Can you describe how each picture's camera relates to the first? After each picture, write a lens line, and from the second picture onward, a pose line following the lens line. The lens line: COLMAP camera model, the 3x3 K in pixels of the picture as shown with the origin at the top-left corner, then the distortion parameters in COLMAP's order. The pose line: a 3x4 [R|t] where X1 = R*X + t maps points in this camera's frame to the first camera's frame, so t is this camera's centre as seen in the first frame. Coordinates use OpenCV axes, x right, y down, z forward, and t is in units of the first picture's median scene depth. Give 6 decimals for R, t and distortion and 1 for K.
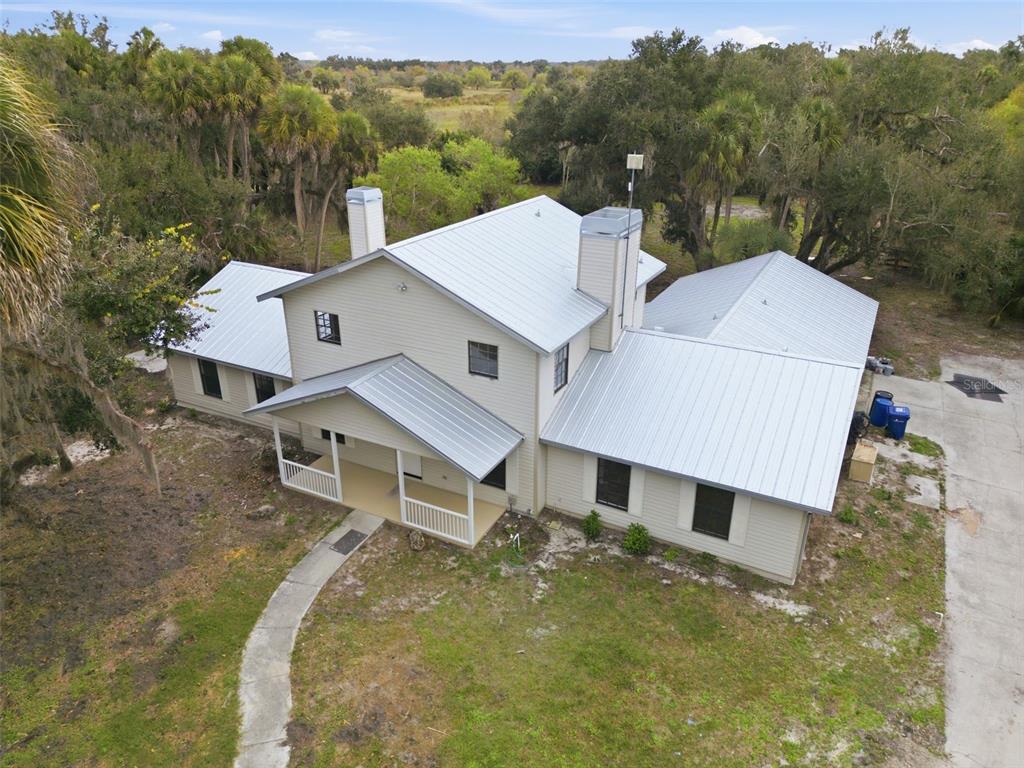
lens RADIAL K [[719.9, 0, 511.2], [0, 719.9, 384.0], [0, 0, 1]] dist [0.032462, -0.024523]
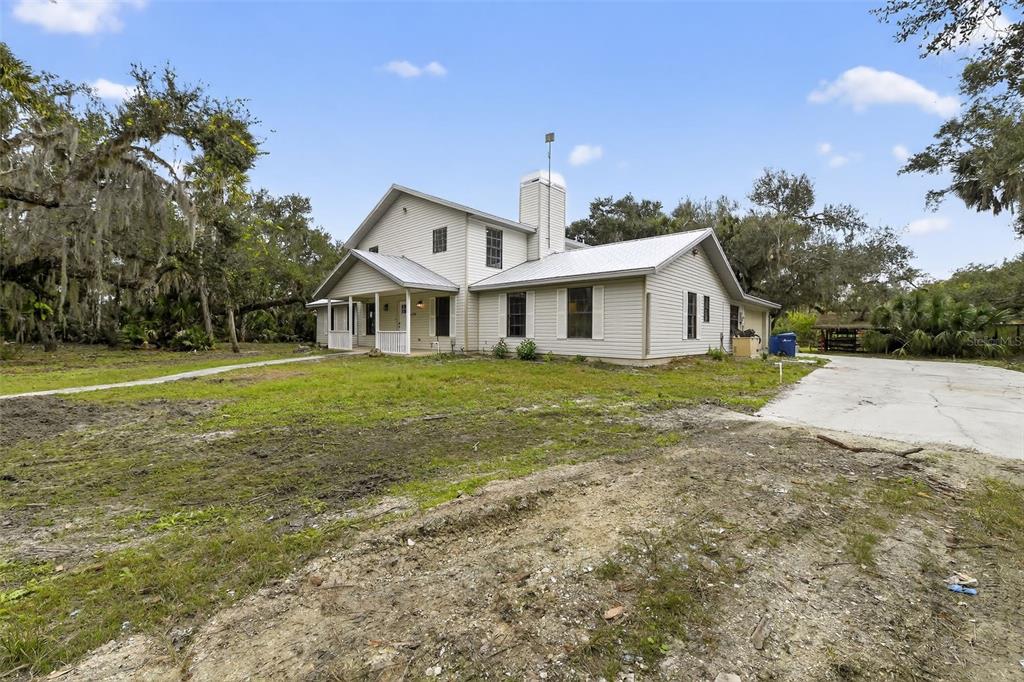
lens RADIAL K [[407.7, 0, 517.1], [0, 407.7, 339.4], [0, 0, 1]] dist [-0.013838, -0.000519]
pose [[0.967941, 0.004302, -0.251139, 0.342092], [-0.105771, 0.913862, -0.392006, 0.486747], [0.227820, 0.406002, 0.885020, 0.368132]]
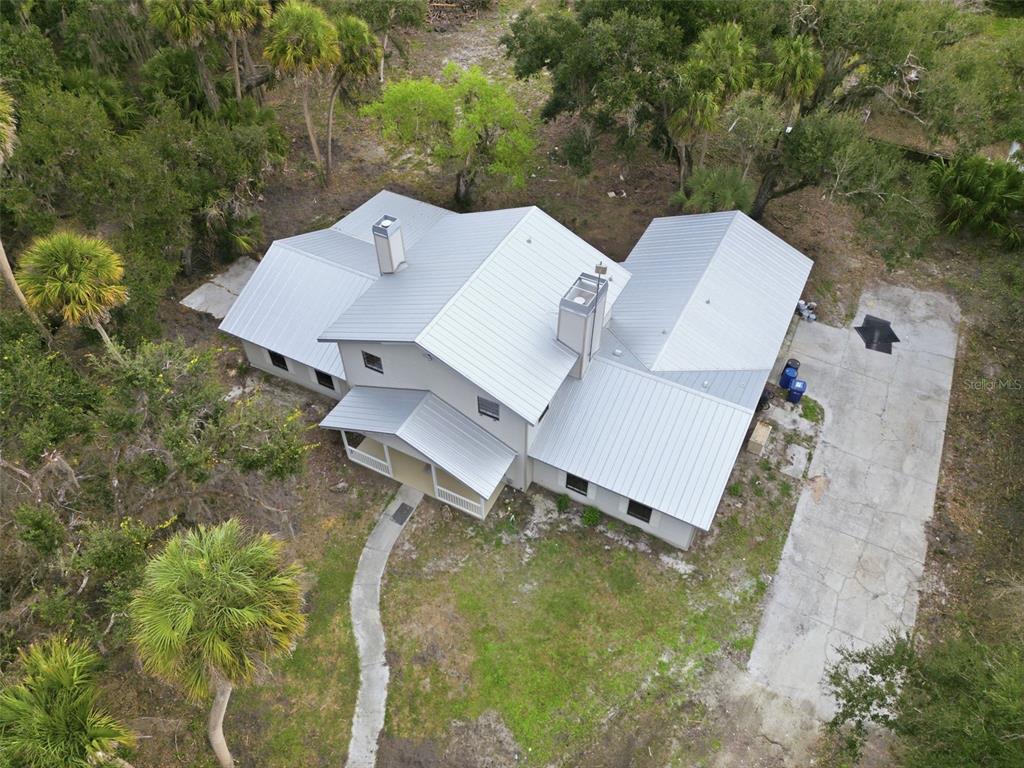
lens RADIAL K [[719.9, 0, 510.8], [0, 719.9, 380.9], [0, 0, 1]] dist [0.032462, -0.024523]
pose [[0.999977, -0.006670, -0.000986, 0.007200], [0.006515, 0.918180, 0.396111, -0.662889], [-0.001737, -0.396108, 0.918202, -0.292371]]
